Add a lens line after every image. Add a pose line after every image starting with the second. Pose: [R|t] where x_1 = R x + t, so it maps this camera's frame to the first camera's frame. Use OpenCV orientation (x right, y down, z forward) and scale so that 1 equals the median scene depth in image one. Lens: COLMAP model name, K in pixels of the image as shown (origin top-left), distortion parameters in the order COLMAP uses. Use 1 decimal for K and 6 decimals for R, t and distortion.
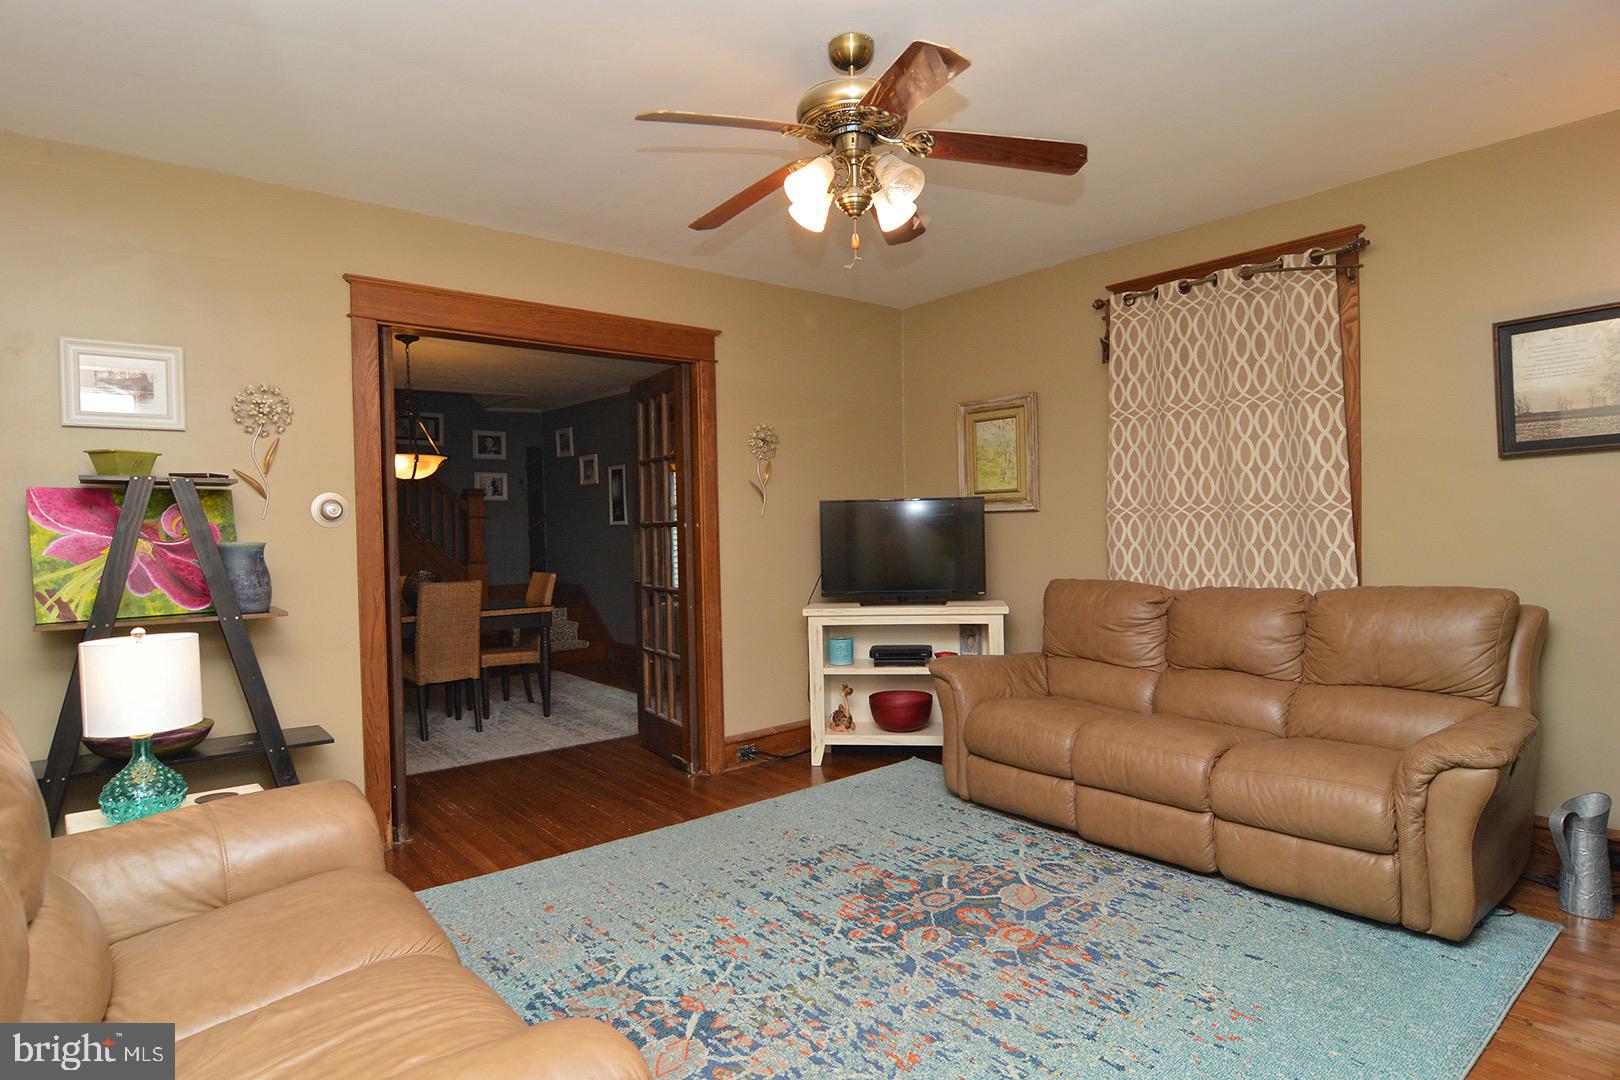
lens RADIAL K [[879.4, 0, 807.3], [0, 879.4, 544.1], [0, 0, 1]] dist [-0.015744, -0.001691]
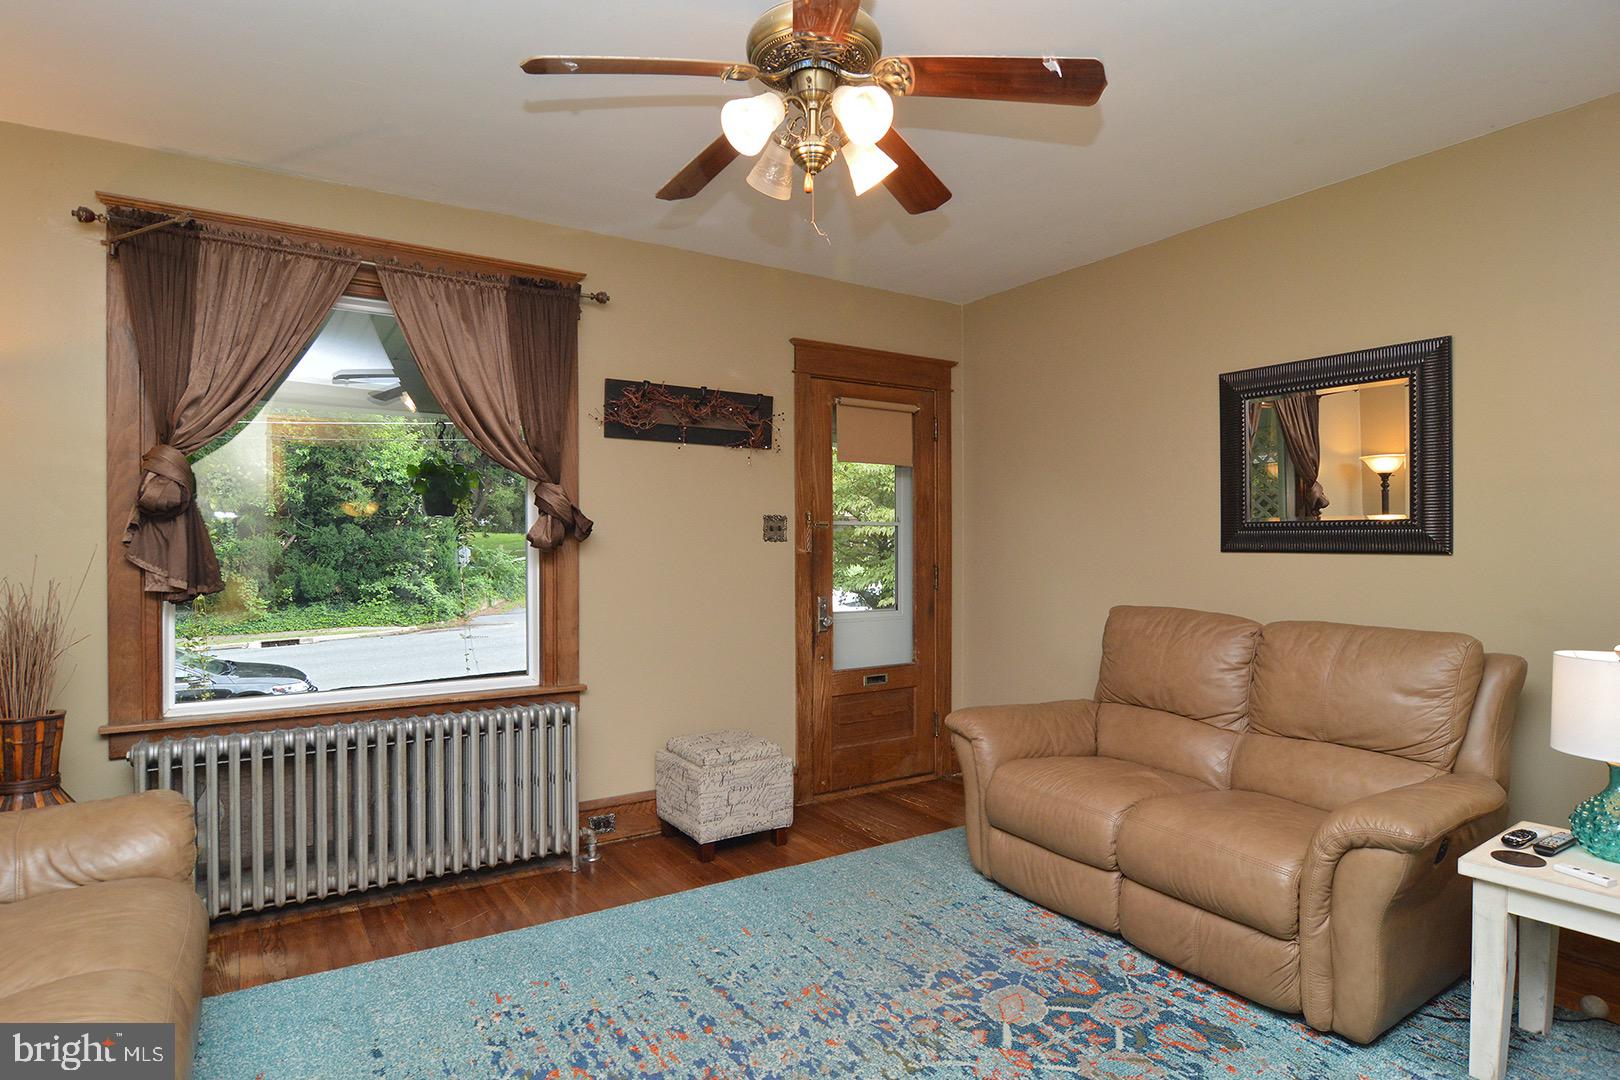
lens RADIAL K [[876.9, 0, 809.9], [0, 876.9, 548.5], [0, 0, 1]] dist [-0.020065, -0.000863]
pose [[-0.993229, 0.021458, 0.114175, -0.025424], [0.024231, 0.999443, 0.022954, -0.036273], [-0.113619, 0.025565, -0.993195, 1.611984]]
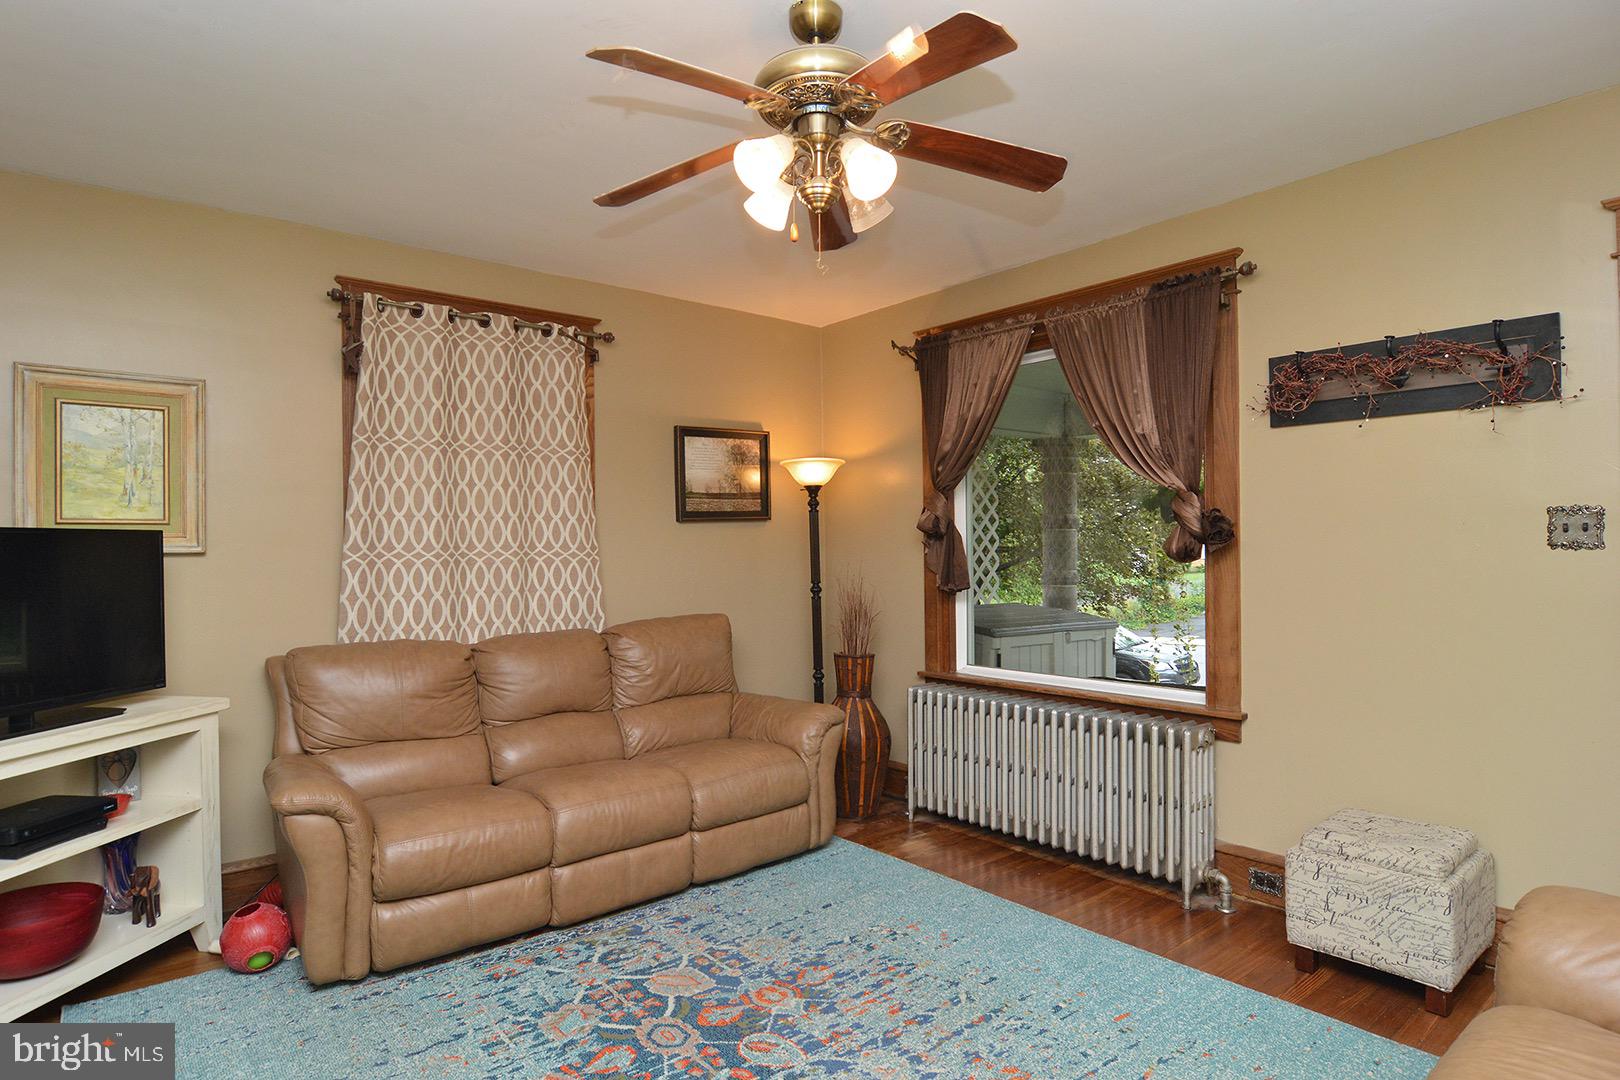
lens RADIAL K [[879.4, 0, 807.3], [0, 879.4, 544.1], [0, 0, 1]] dist [-0.015744, -0.001691]
pose [[-0.002483, 0.026423, 0.999648, -0.706366], [0.032195, 0.999135, -0.026330, -0.021621], [-0.999479, 0.032118, -0.003332, 0.910507]]
